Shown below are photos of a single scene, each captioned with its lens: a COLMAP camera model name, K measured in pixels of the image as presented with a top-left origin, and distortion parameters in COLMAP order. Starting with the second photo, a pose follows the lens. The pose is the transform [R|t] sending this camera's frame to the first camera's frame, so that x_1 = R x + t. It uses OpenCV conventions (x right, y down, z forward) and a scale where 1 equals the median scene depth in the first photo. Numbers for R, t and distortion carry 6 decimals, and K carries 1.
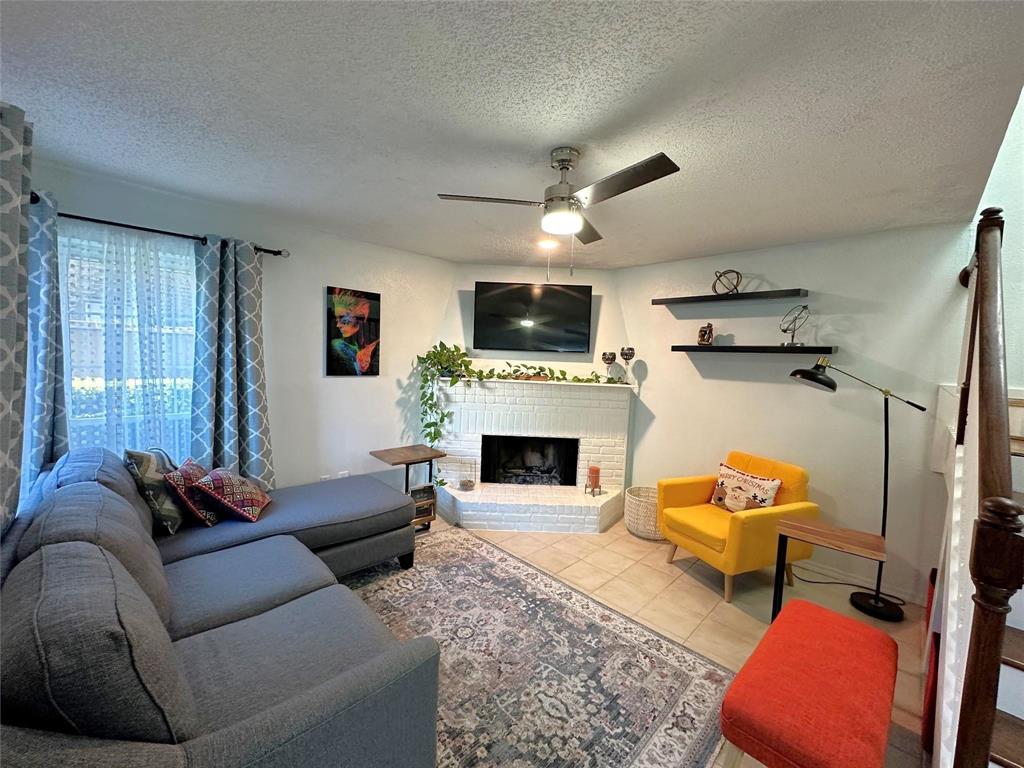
lens RADIAL K [[410.3, 0, 512.0], [0, 410.3, 384.0], [0, 0, 1]] dist [-0.001990, -0.000183]
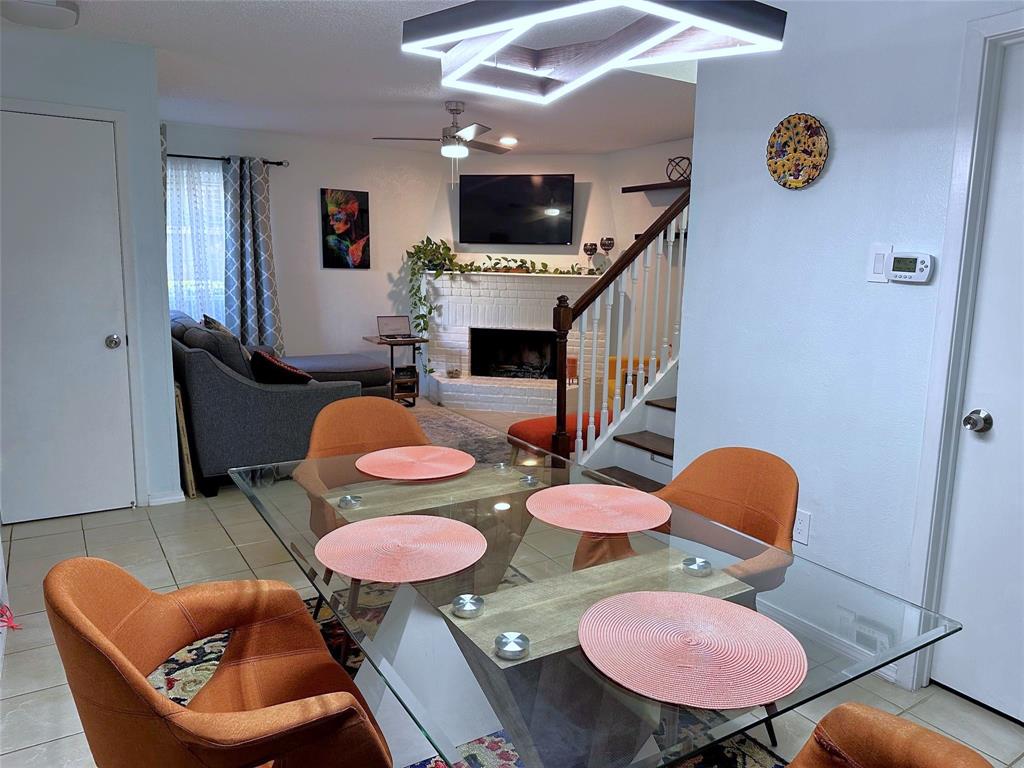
lens RADIAL K [[750.4, 0, 525.0], [0, 750.4, 382.7], [0, 0, 1]] dist [0.227636, -0.522915]
pose [[0.977036, 0.015055, -0.212543, 0.490443], [0.003328, 0.996301, 0.085869, 0.103809], [0.213049, -0.084605, 0.973372, -0.866868]]
